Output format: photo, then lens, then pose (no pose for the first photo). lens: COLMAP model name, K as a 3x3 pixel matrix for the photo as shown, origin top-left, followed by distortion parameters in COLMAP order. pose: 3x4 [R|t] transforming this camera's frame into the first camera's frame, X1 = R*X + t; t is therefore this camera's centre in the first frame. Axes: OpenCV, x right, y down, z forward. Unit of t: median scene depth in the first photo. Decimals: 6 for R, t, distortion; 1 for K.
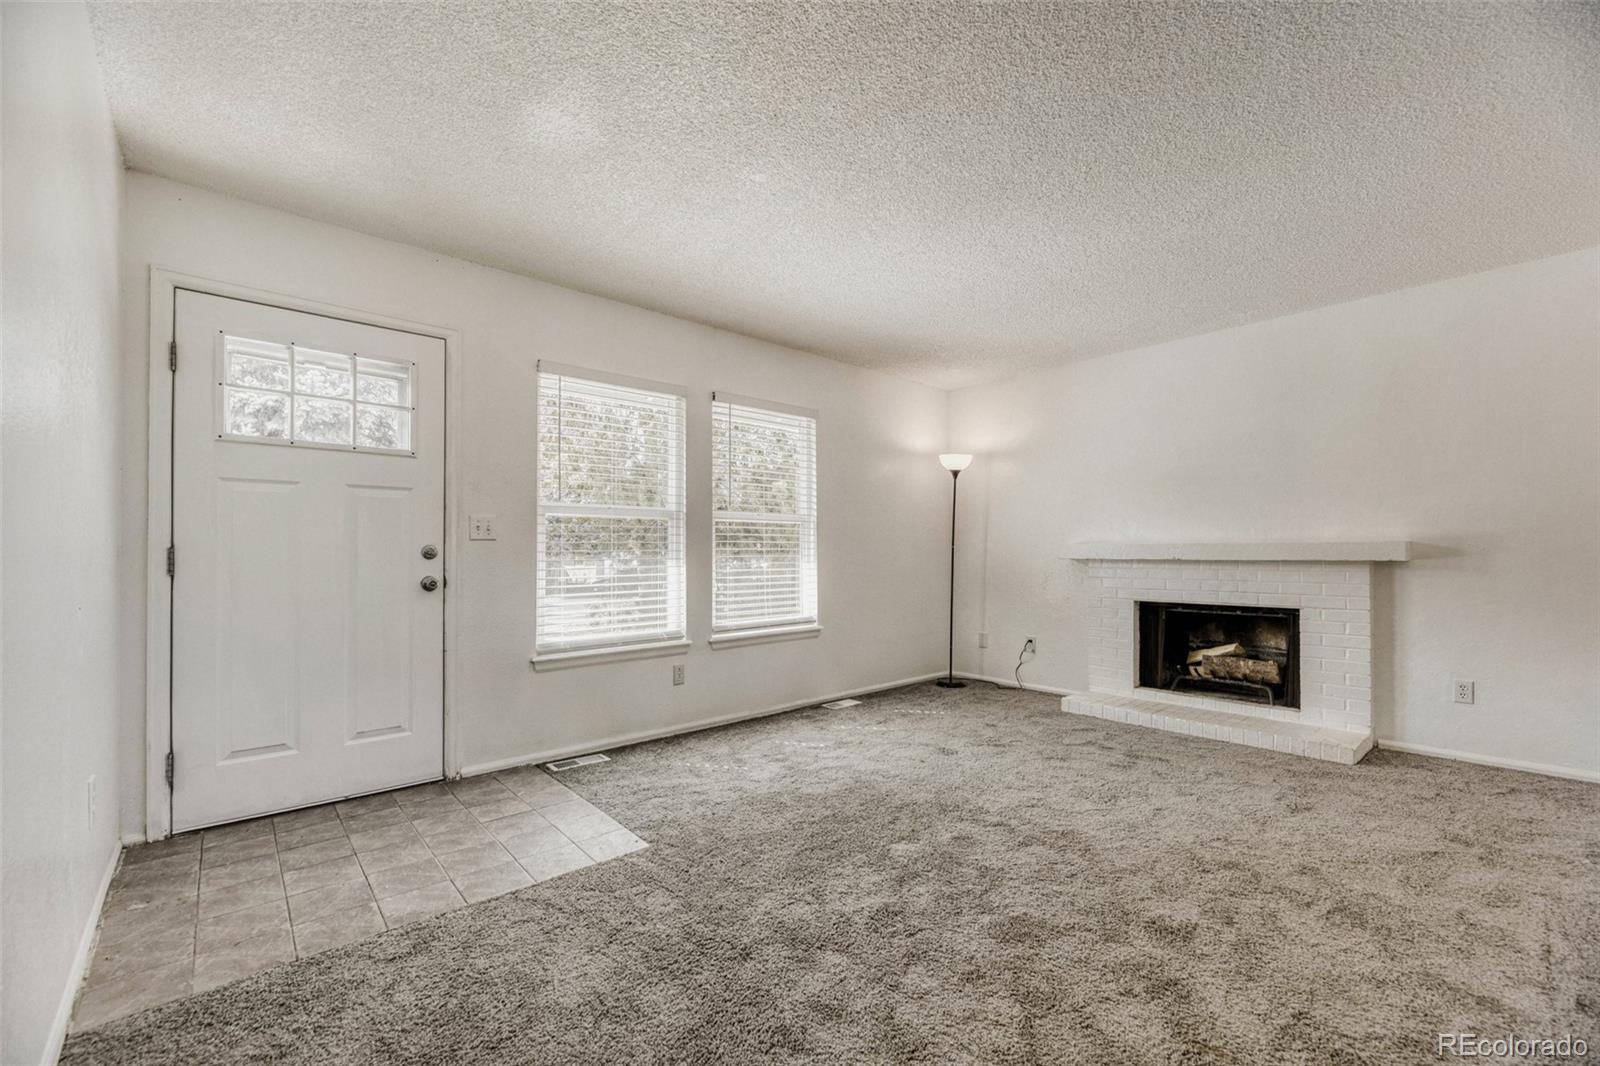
lens RADIAL K [[678.1, 0, 800.7], [0, 678.1, 548.3], [0, 0, 1]] dist [-0.004488, -0.000485]
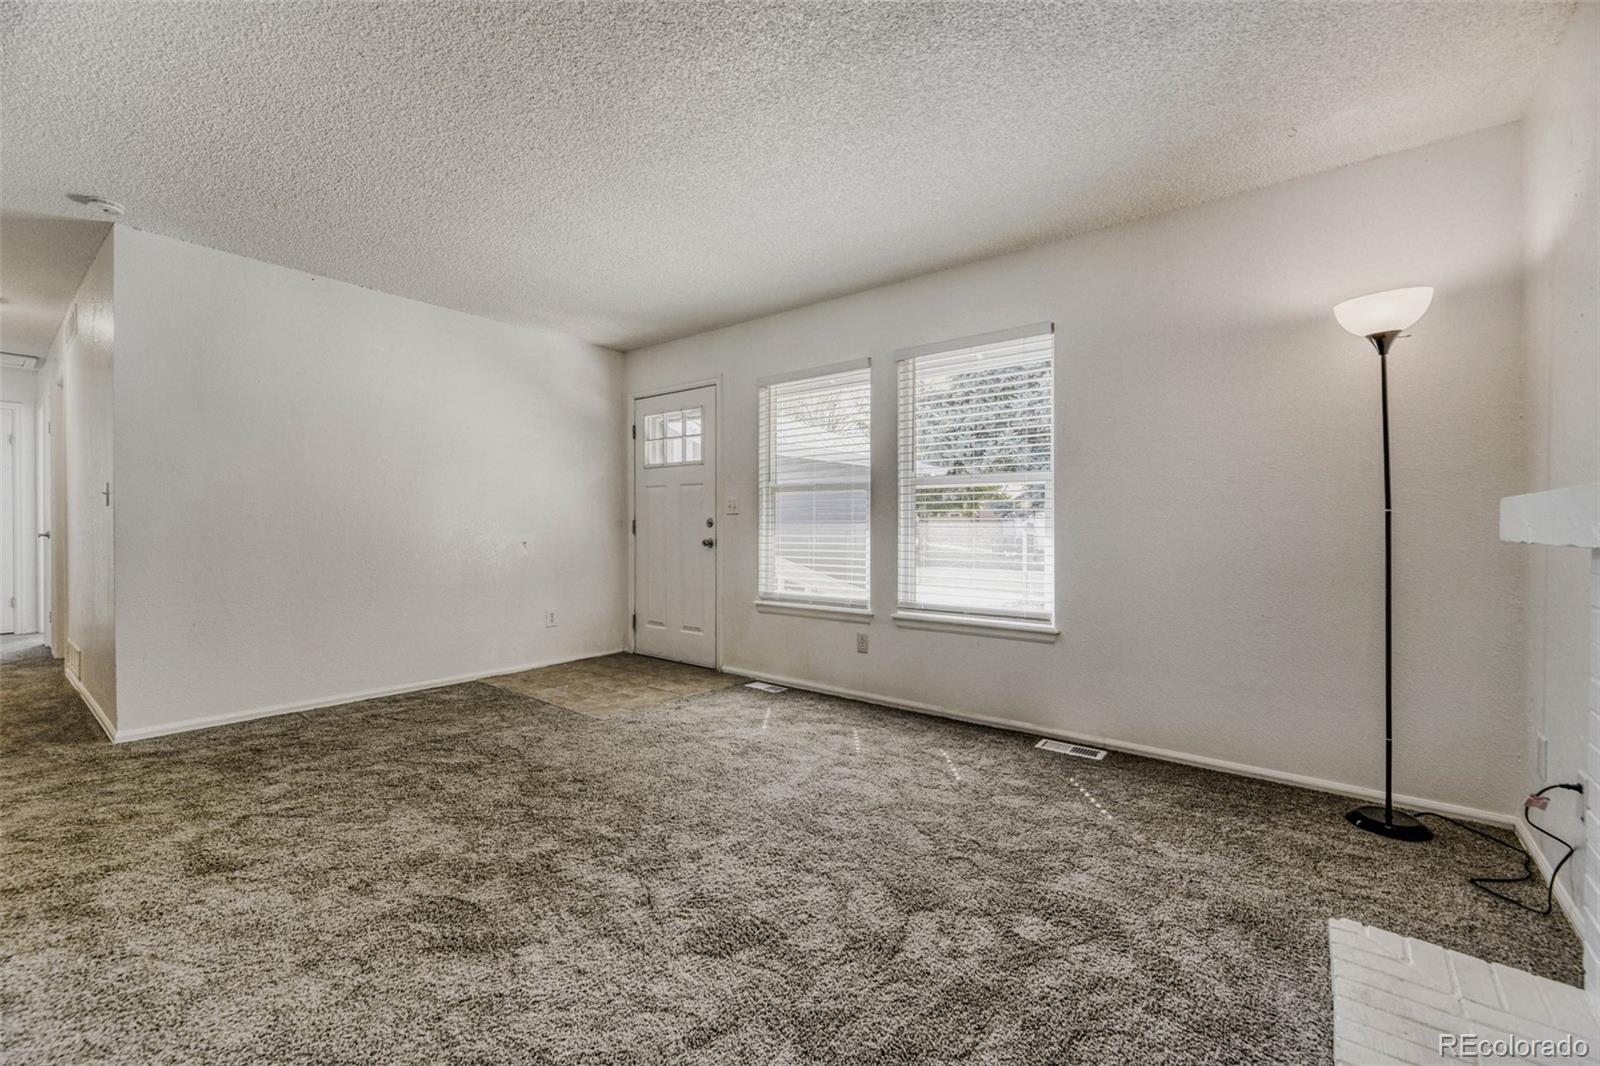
lens RADIAL K [[678.1, 0, 801.2], [0, 678.1, 523.3], [0, 0, 1]] dist [-0.004488, -0.000485]
pose [[0.141922, 0.000106, -0.989878, 0.814624], [0.005827, 0.999983, 0.000943, 0.005229], [0.989861, -0.005901, 0.141919, 0.765657]]
